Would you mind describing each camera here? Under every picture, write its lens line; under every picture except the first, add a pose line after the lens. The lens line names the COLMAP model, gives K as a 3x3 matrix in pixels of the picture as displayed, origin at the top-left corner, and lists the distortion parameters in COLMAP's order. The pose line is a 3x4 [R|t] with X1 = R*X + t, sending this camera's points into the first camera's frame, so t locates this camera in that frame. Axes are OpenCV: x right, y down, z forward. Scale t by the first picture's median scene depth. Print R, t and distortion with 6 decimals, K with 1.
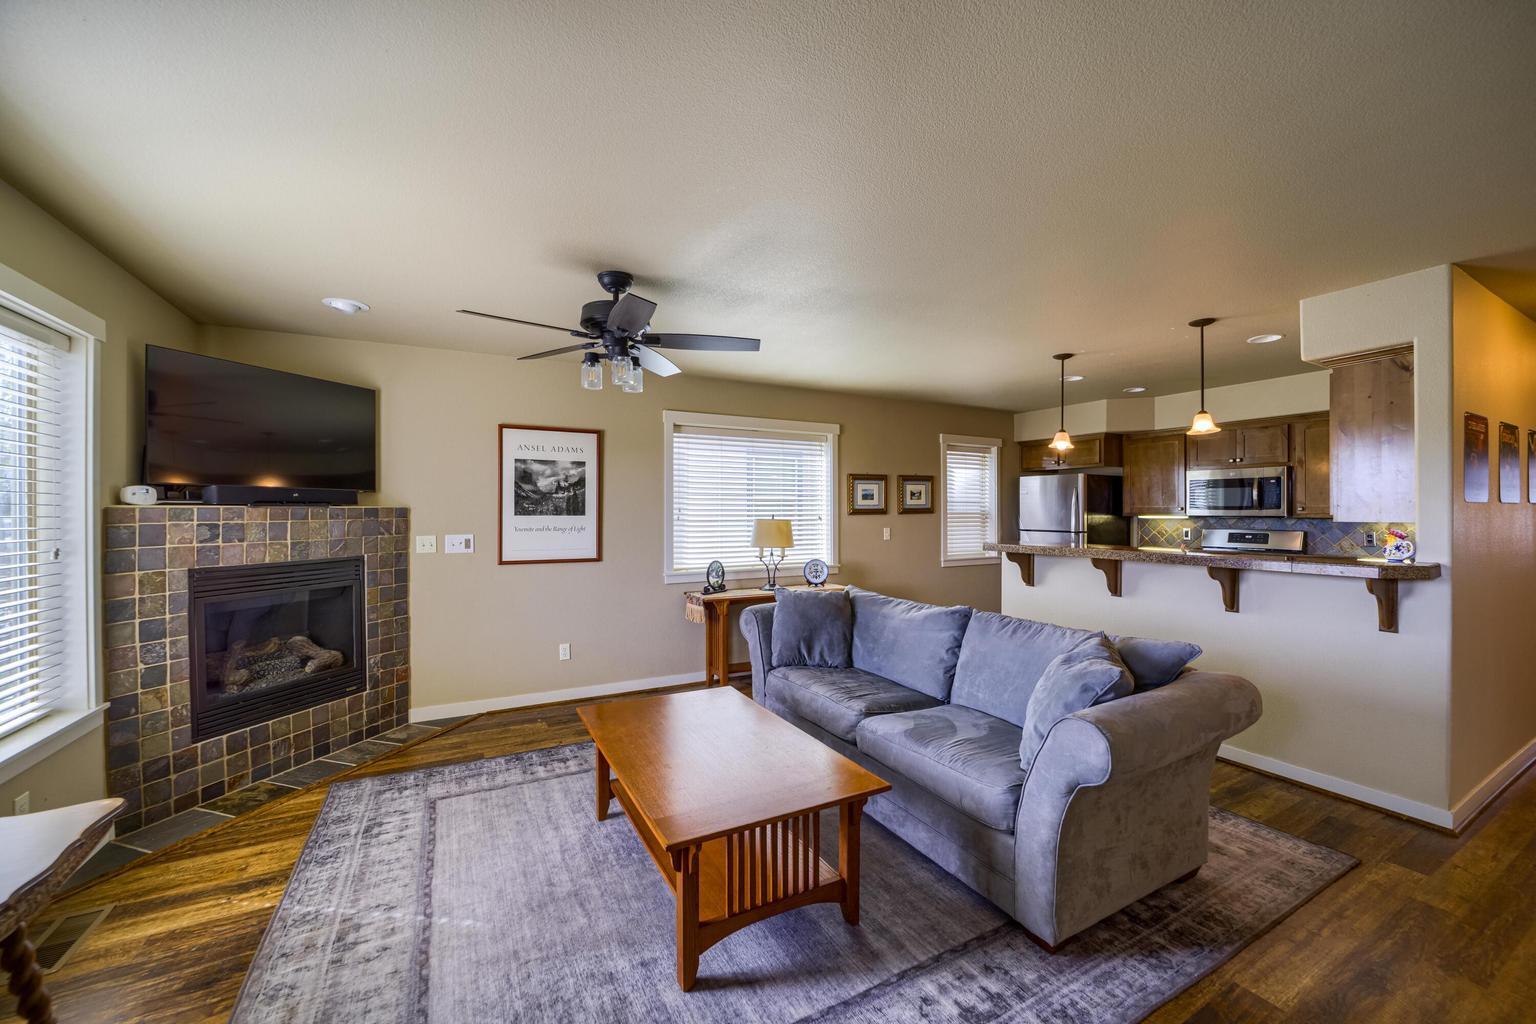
lens RADIAL K [[603.9, 0, 772.7], [0, 603.9, 510.9], [0, 0, 1]] dist [-0.033783, 0.006089]
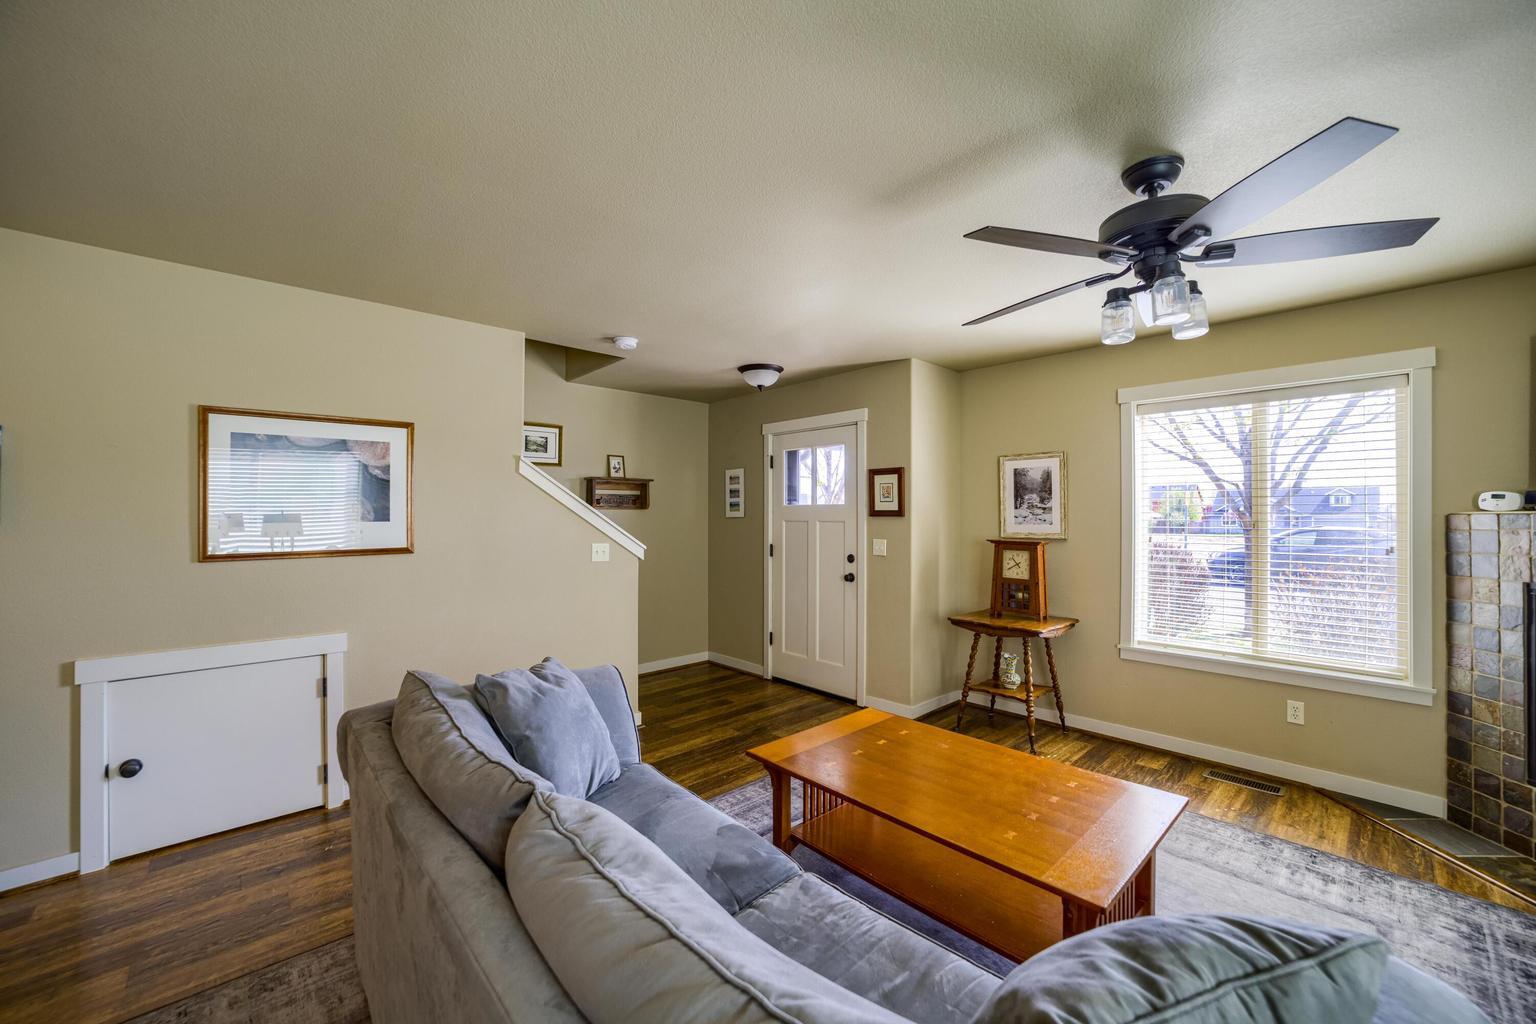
lens RADIAL K [[603.9, 0, 778.5], [0, 603.9, 506.4], [0, 0, 1]] dist [-0.033783, 0.006089]
pose [[-0.966245, -0.003269, -0.257602, 0.245330], [0.001182, 0.999853, -0.017124, -0.002374], [0.257620, -0.016851, -0.966099, 1.205082]]
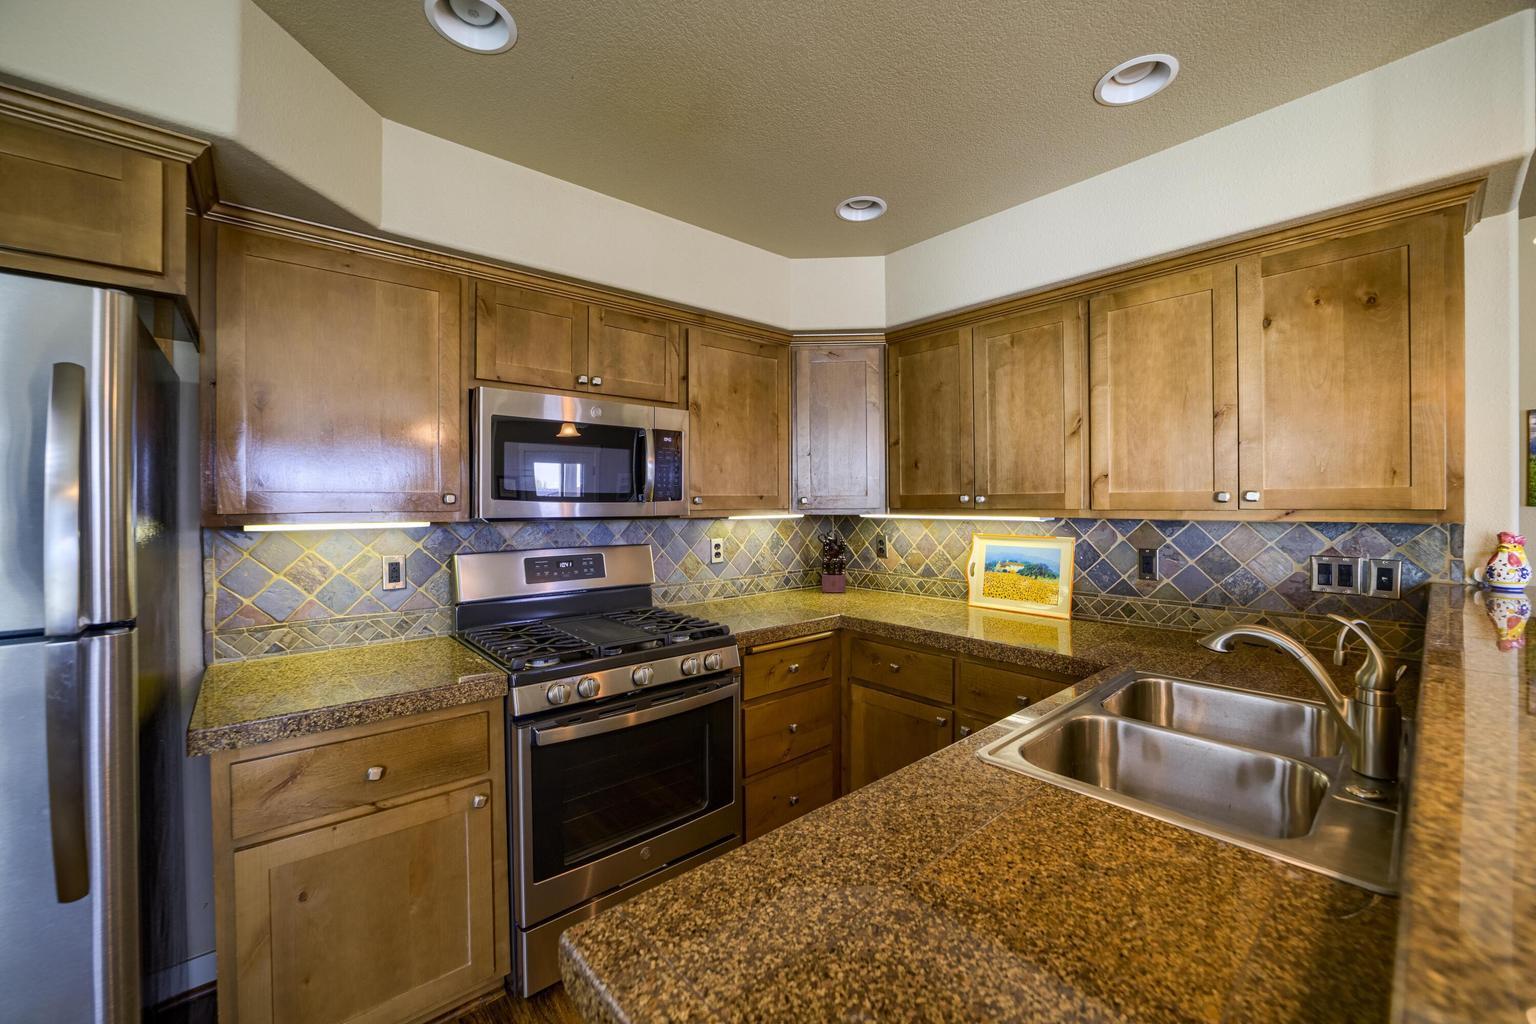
lens RADIAL K [[603.9, 0, 757.1], [0, 603.9, 504.3], [0, 0, 1]] dist [-0.033783, 0.006089]
pose [[-0.200274, 0.001587, 0.979739, 0.501021], [0.002255, 0.999997, -0.001158, 0.000668], [-0.979737, 0.001978, -0.200277, 1.380435]]
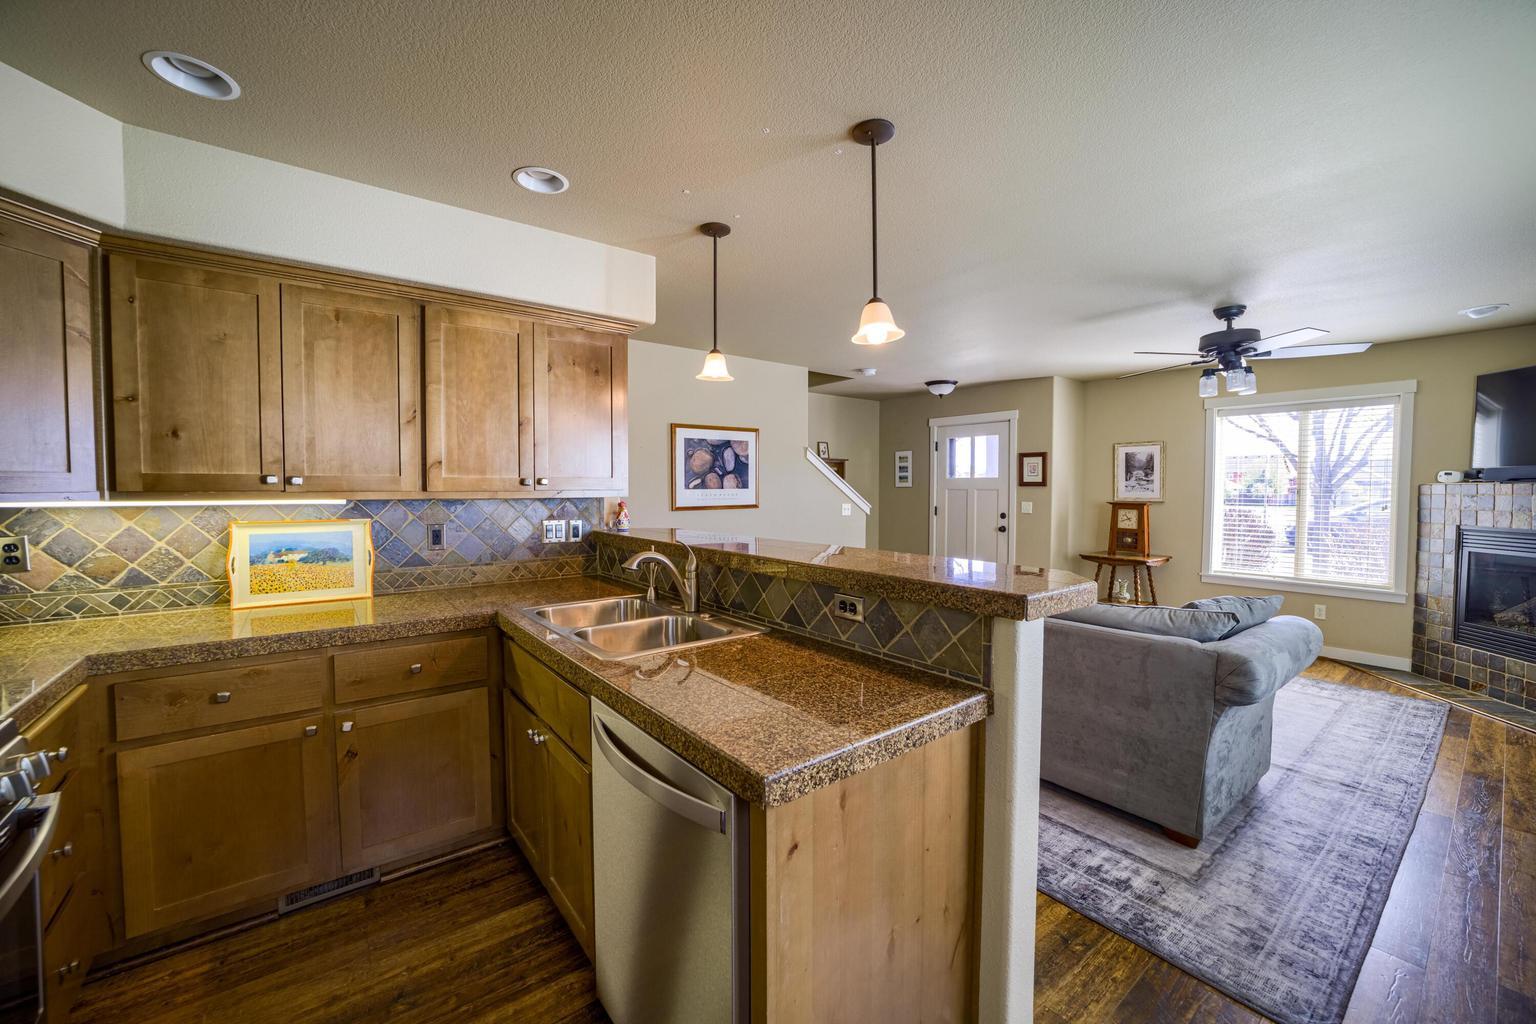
lens RADIAL K [[603.9, 0, 786.3], [0, 603.9, 501.3], [0, 0, 1]] dist [-0.033783, 0.006089]
pose [[-0.983892, 0.004905, -0.178698, 0.726613], [0.001082, 0.999769, 0.021486, 0.003136], [0.178762, 0.020947, -0.983669, 1.661931]]
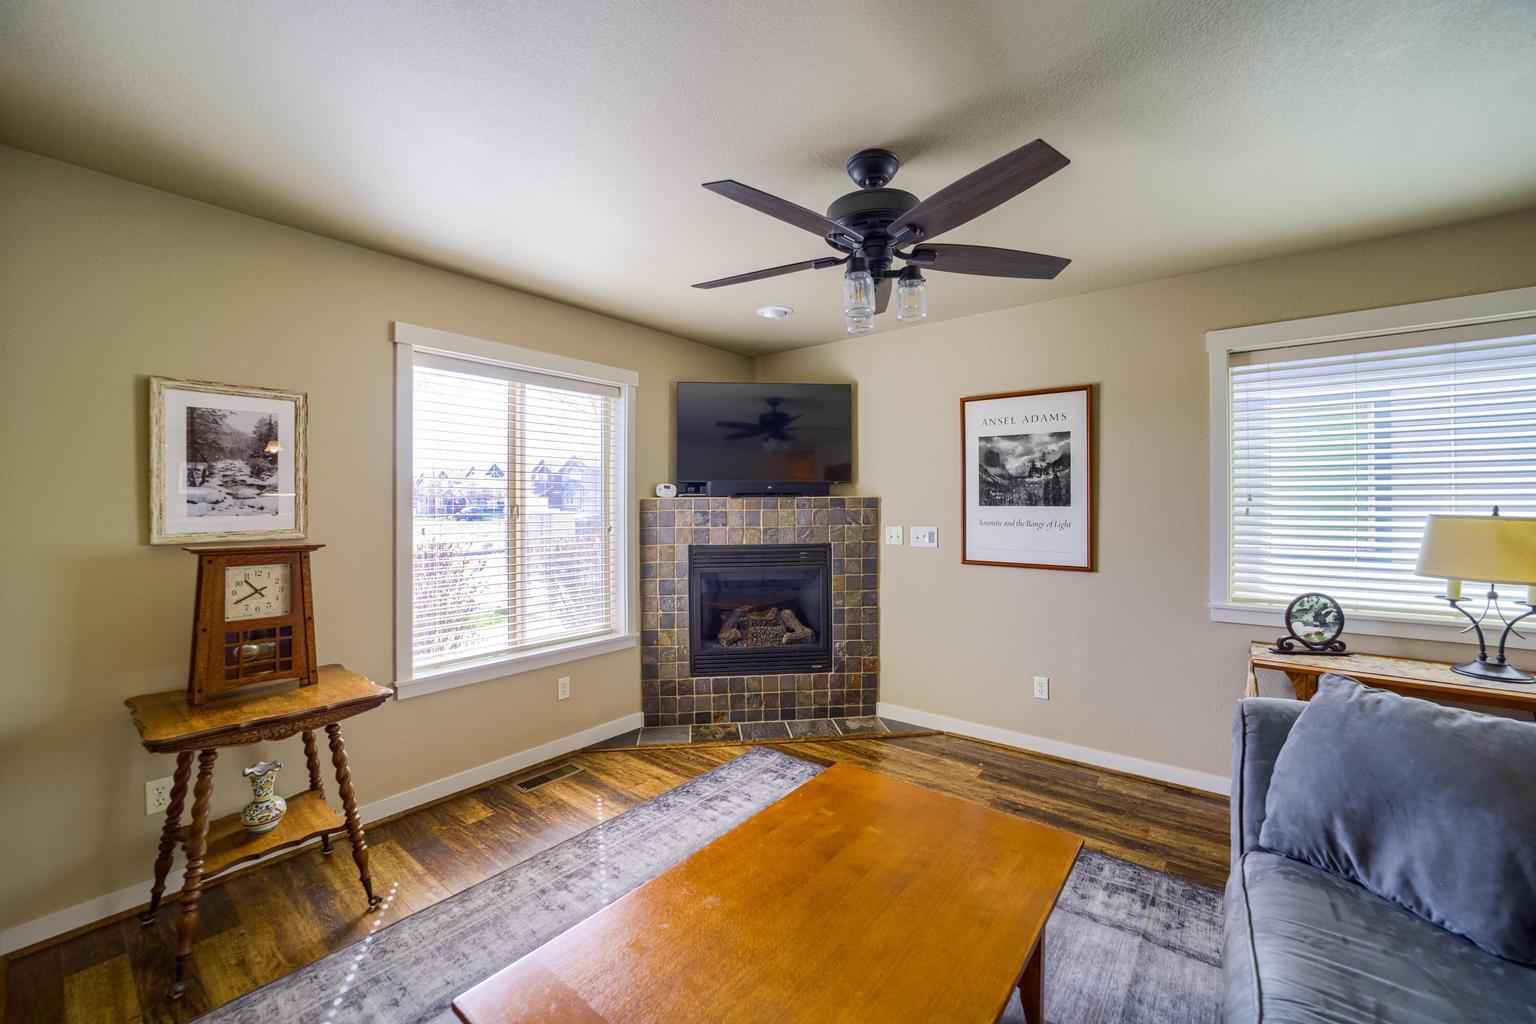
lens RADIAL K [[603.9, 0, 761.7], [0, 603.9, 500.2], [0, 0, 1]] dist [-0.033783, 0.006089]
pose [[0.388479, -0.004479, -0.921447, 0.256073], [0.004271, 0.999986, -0.003060, 0.001380], [0.921448, -0.002747, 0.388492, 0.479758]]
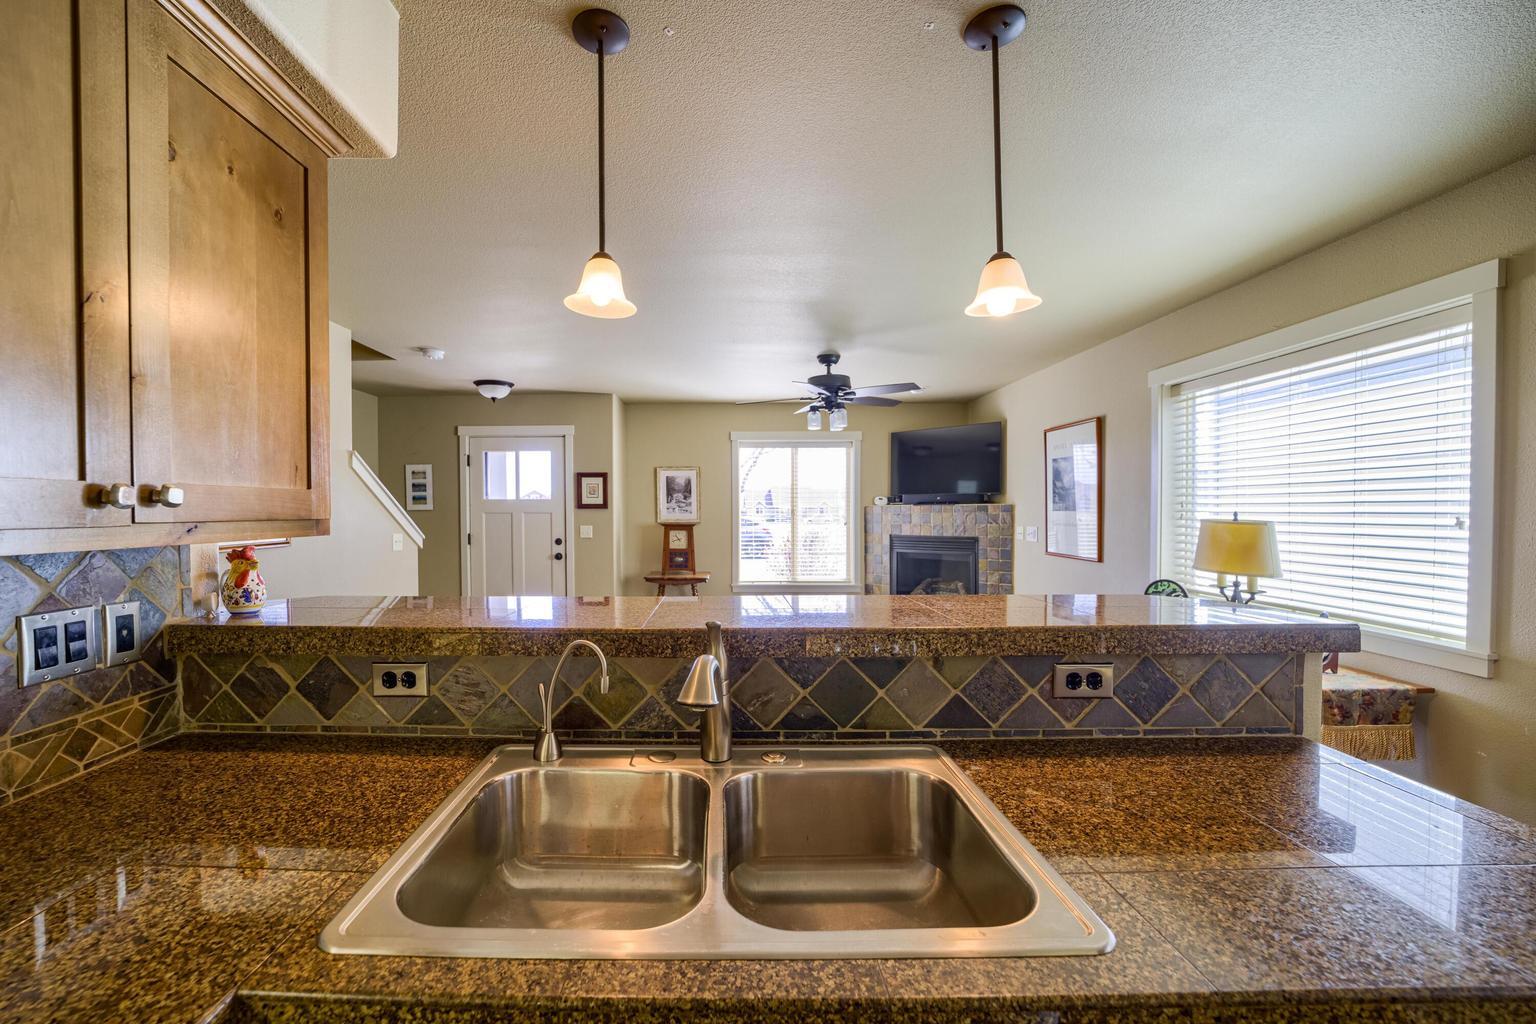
lens RADIAL K [[603.9, 0, 718.5], [0, 603.9, 523.2], [0, 0, 1]] dist [-0.033783, 0.006089]
pose [[-0.491628, 0.023530, -0.870487, 0.976112], [0.005967, 0.999702, 0.023653, 0.000878], [0.870785, 0.006434, -0.491622, 1.194440]]
